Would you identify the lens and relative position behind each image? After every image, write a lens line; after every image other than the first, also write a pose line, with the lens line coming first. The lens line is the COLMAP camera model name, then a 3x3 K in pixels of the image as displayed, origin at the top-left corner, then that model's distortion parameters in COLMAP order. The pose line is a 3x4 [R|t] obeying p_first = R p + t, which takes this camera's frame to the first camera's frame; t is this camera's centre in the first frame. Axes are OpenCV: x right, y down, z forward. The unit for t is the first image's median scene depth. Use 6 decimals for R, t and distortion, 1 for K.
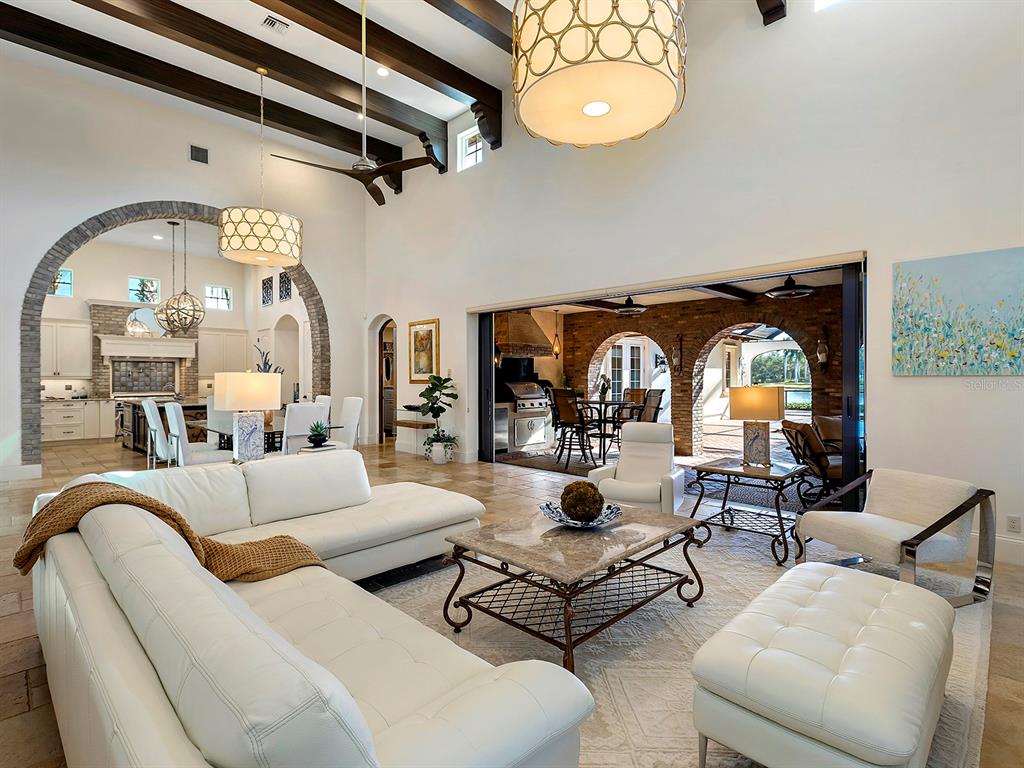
lens RADIAL K [[506.5, 0, 510.0], [0, 506.5, 378.2], [0, 0, 1]] dist [0.006530, -0.002871]
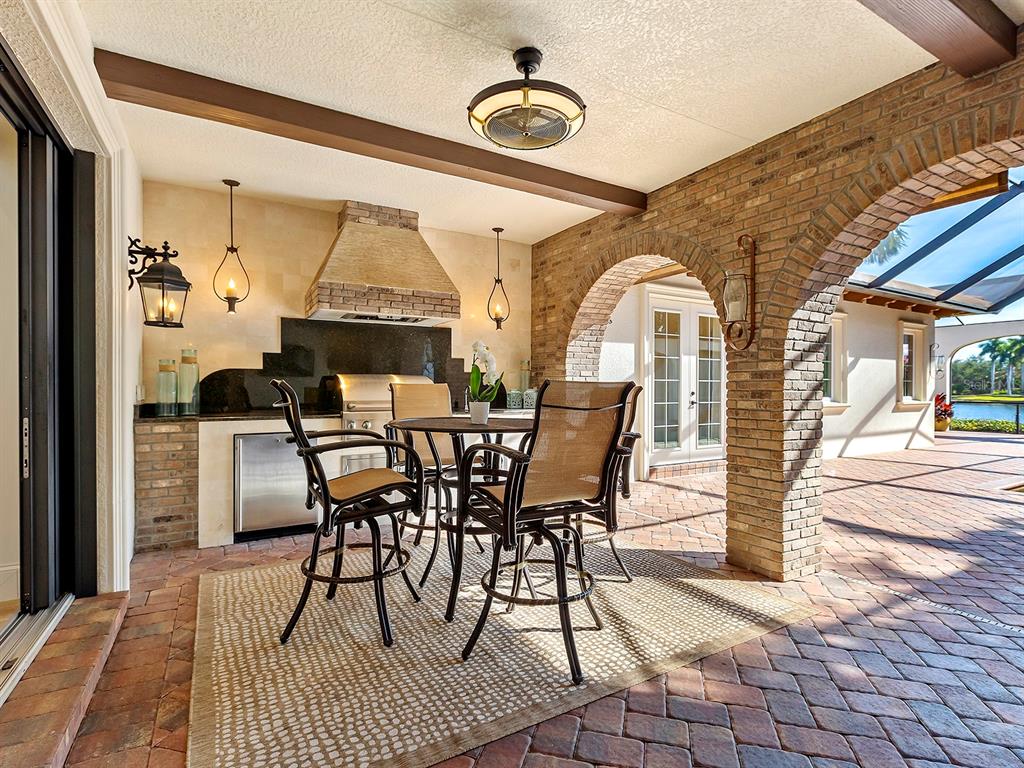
lens RADIAL K [[506.5, 0, 521.3], [0, 506.5, 394.0], [0, 0, 1]] dist [0.006530, -0.002871]
pose [[0.969681, 0.004191, -0.244339, 0.532451], [-0.001844, 0.999950, 0.009835, 0.042861], [0.244368, -0.009086, 0.969640, 1.220830]]
